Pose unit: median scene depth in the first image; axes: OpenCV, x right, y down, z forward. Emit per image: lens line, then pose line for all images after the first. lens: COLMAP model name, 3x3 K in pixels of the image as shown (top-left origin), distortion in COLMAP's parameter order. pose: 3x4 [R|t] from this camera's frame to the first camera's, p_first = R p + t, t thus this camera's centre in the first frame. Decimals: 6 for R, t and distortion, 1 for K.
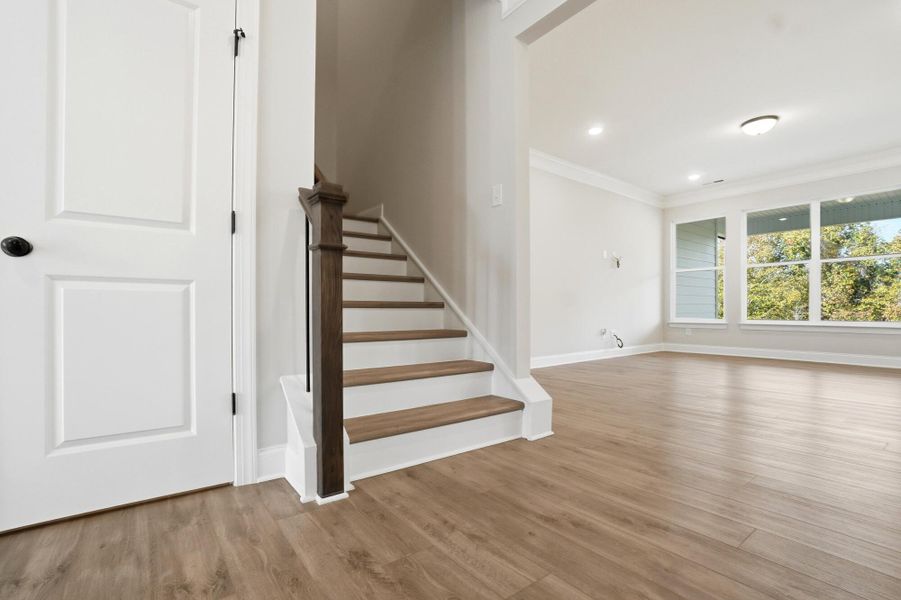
lens RADIAL K [[412.7, 0, 447.6], [0, 412.7, 298.9], [0, 0, 1]] dist [-0.059236, 0.029158]
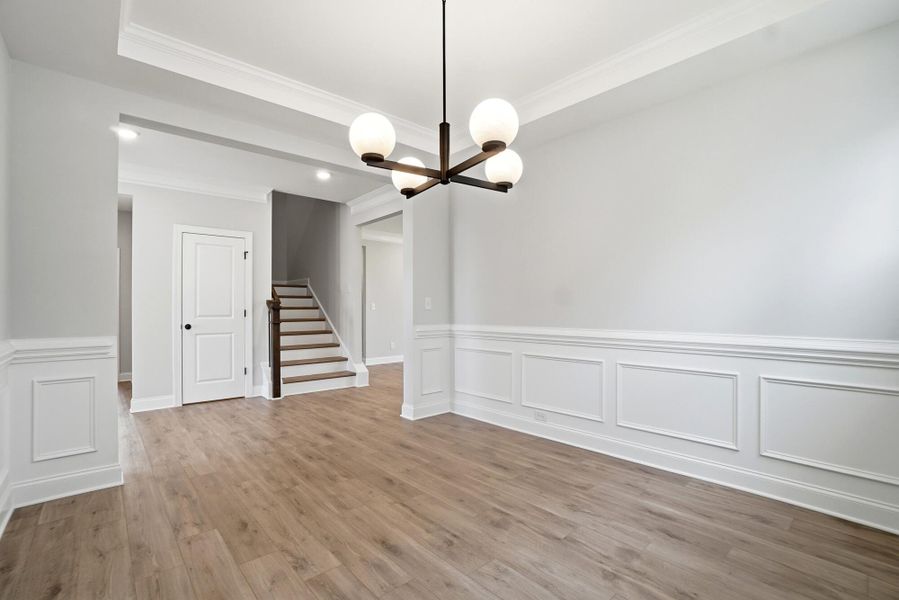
lens RADIAL K [[403.4, 0, 437.3], [0, 403.4, 301.0], [0, 0, 1]] dist [-0.038739, 0.000289]
pose [[0.998518, -0.000687, 0.054416, 0.729198], [0.000109, 0.999943, 0.010634, -0.292312], [-0.054420, -0.010612, 0.998462, -1.999563]]
